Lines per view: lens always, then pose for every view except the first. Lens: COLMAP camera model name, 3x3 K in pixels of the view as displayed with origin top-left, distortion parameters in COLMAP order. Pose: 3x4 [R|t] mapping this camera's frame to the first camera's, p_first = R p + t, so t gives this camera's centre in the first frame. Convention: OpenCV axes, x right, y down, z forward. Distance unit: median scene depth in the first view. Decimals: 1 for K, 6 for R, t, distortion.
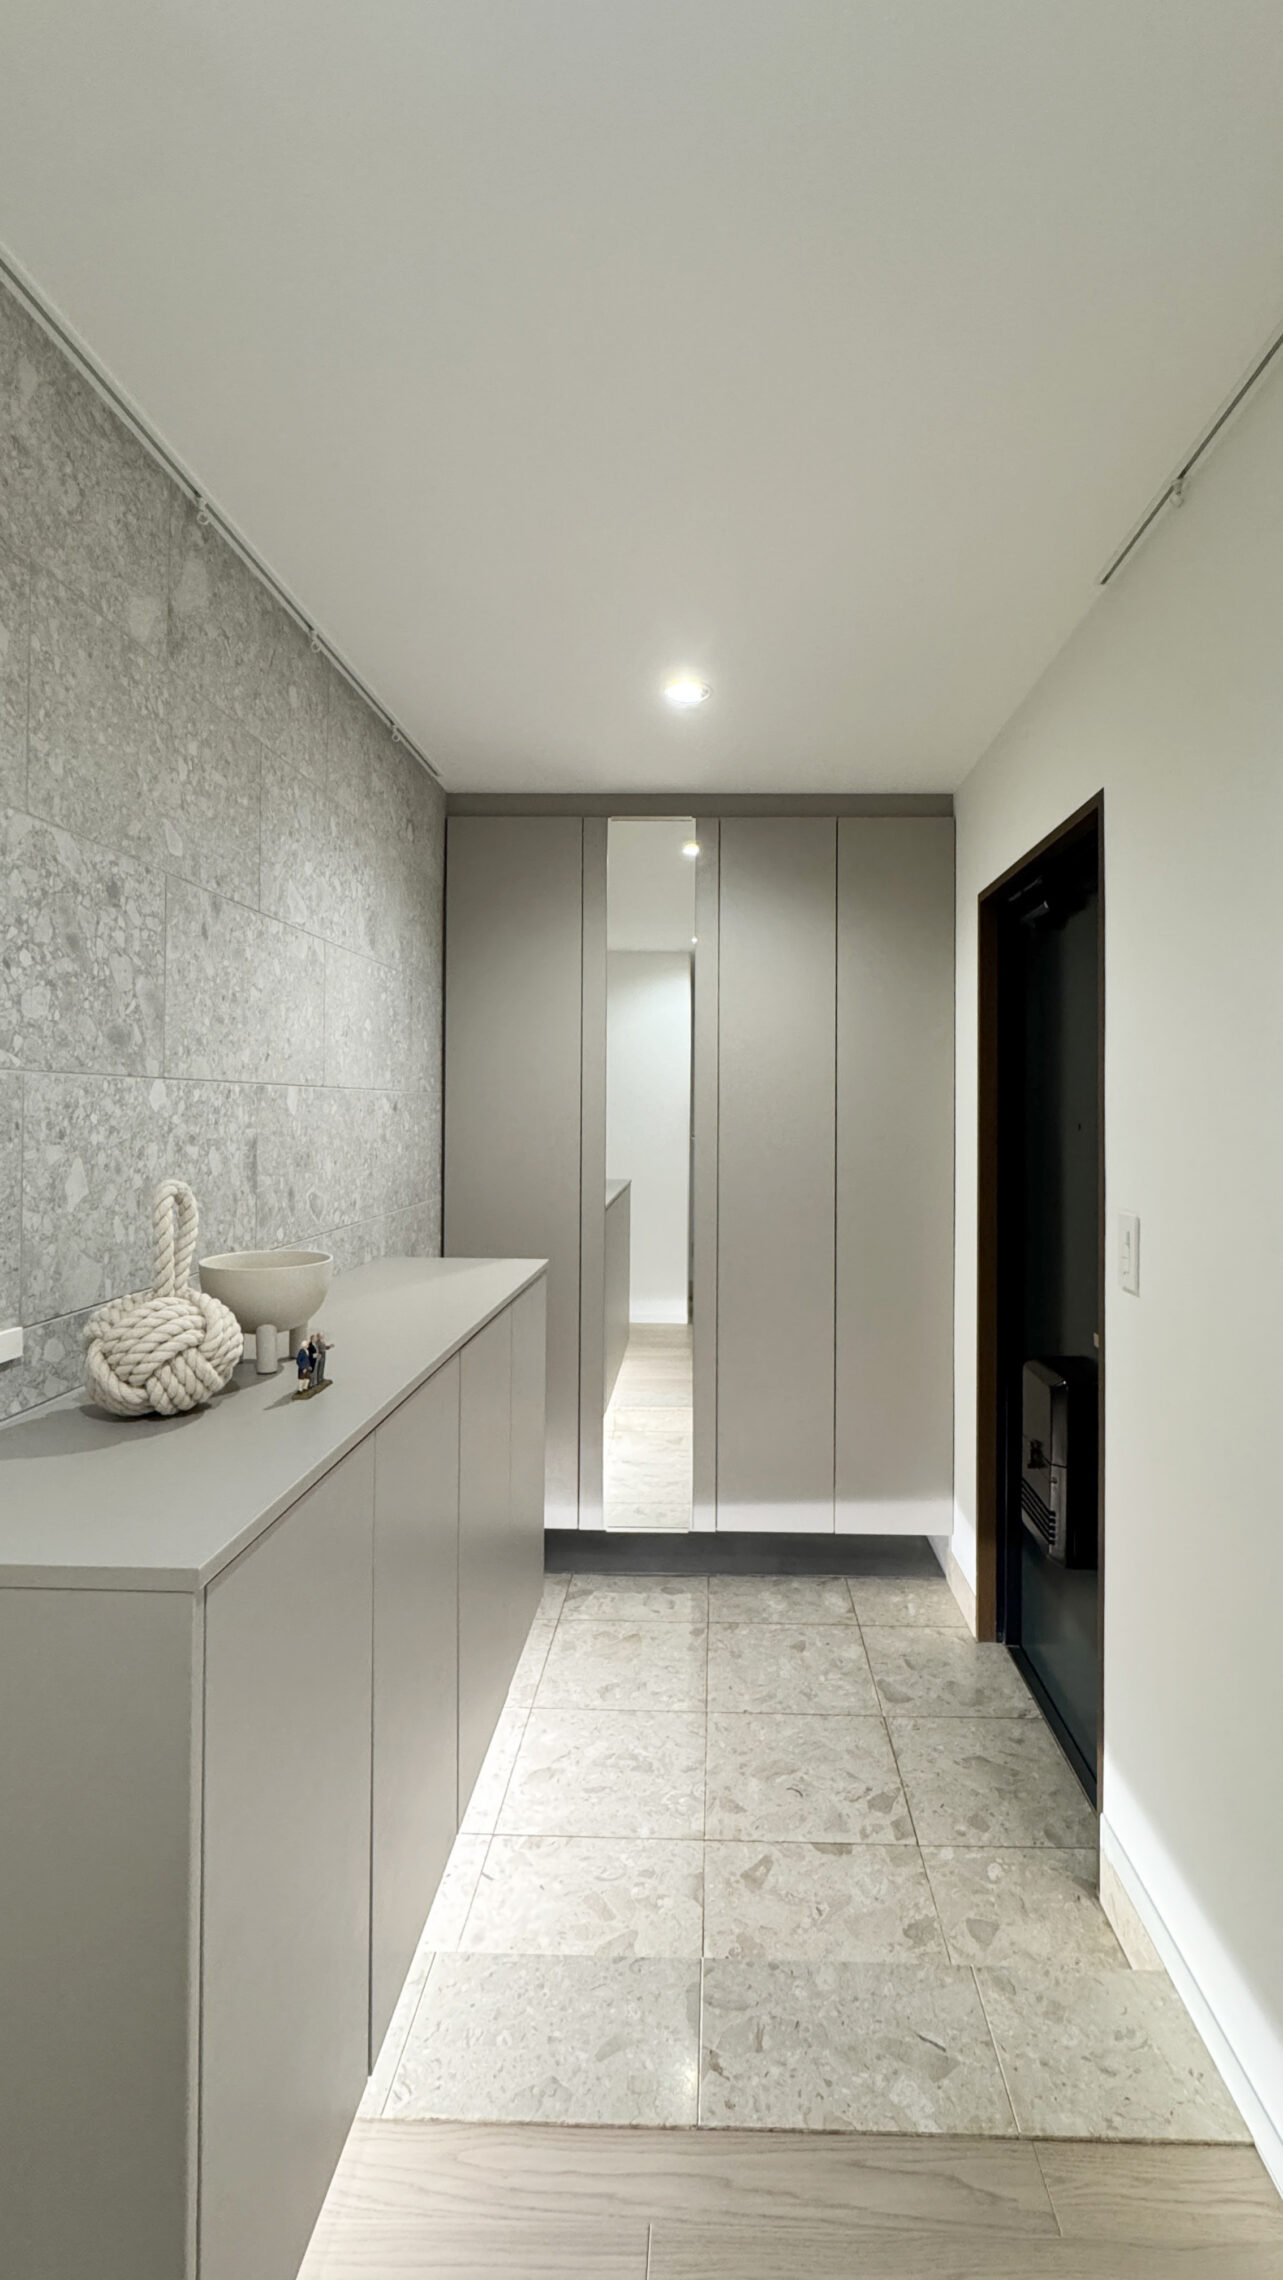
lens RADIAL K [[957.5, 0, 705.0], [0, 957.5, 1105.6], [0, 0, 1]] dist [-0.001298, -0.000412]
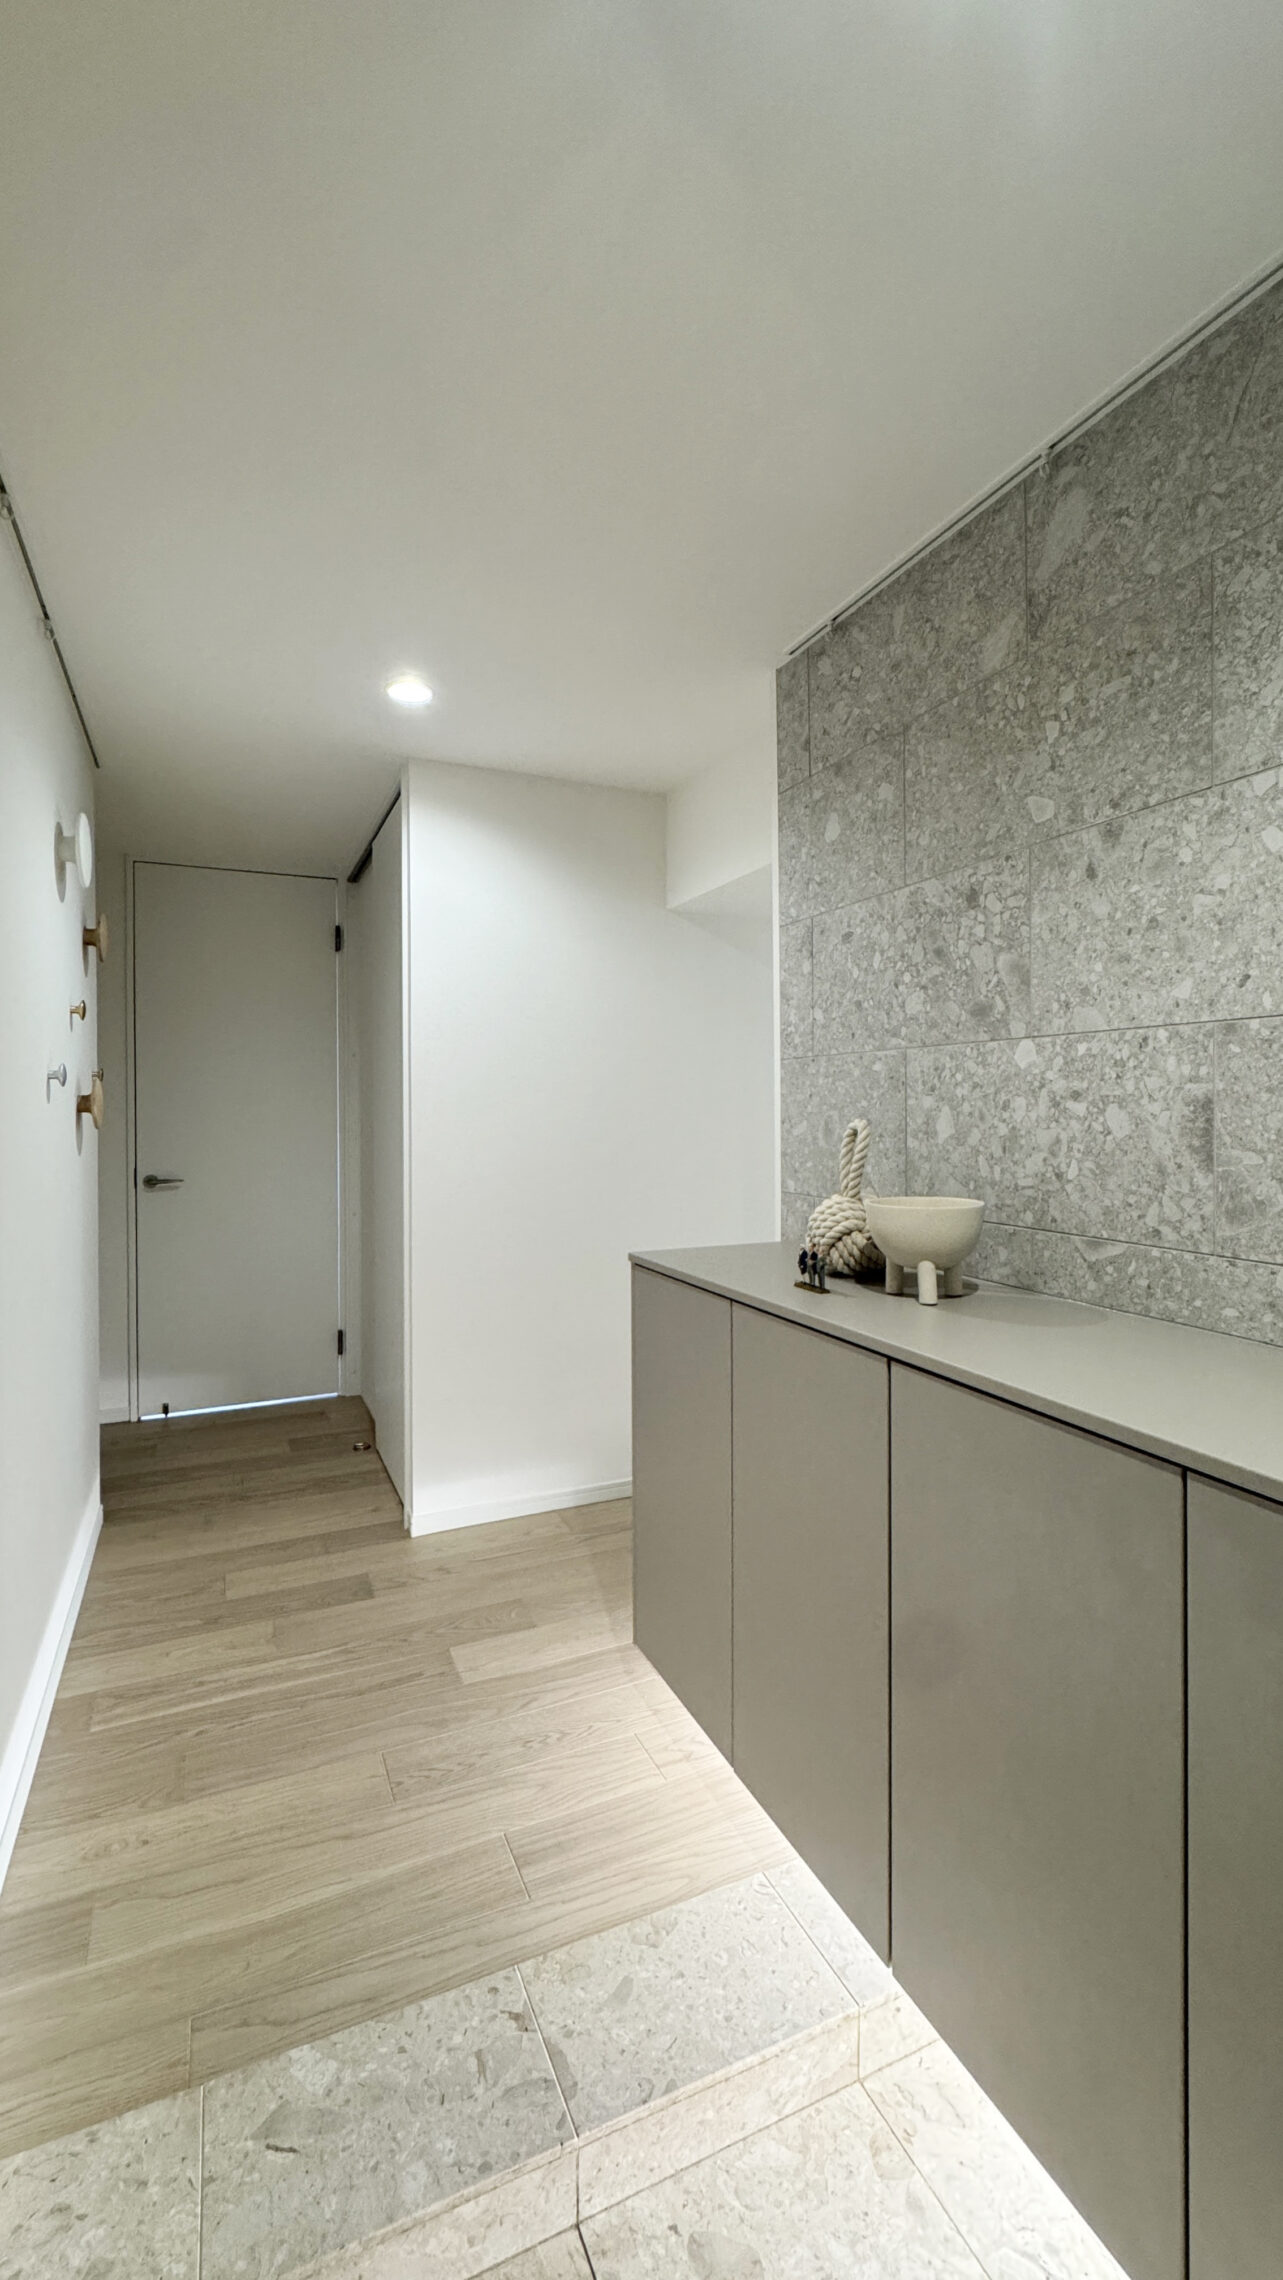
lens RADIAL K [[957.5, 0, 648.8], [0, 957.5, 1125.5], [0, 0, 1]] dist [-0.001298, -0.000412]
pose [[-0.899731, 0.003181, -0.436433, 0.312909], [-0.001814, 0.999938, 0.011027, 0.063684], [0.436441, 0.010713, -0.899669, 1.907162]]
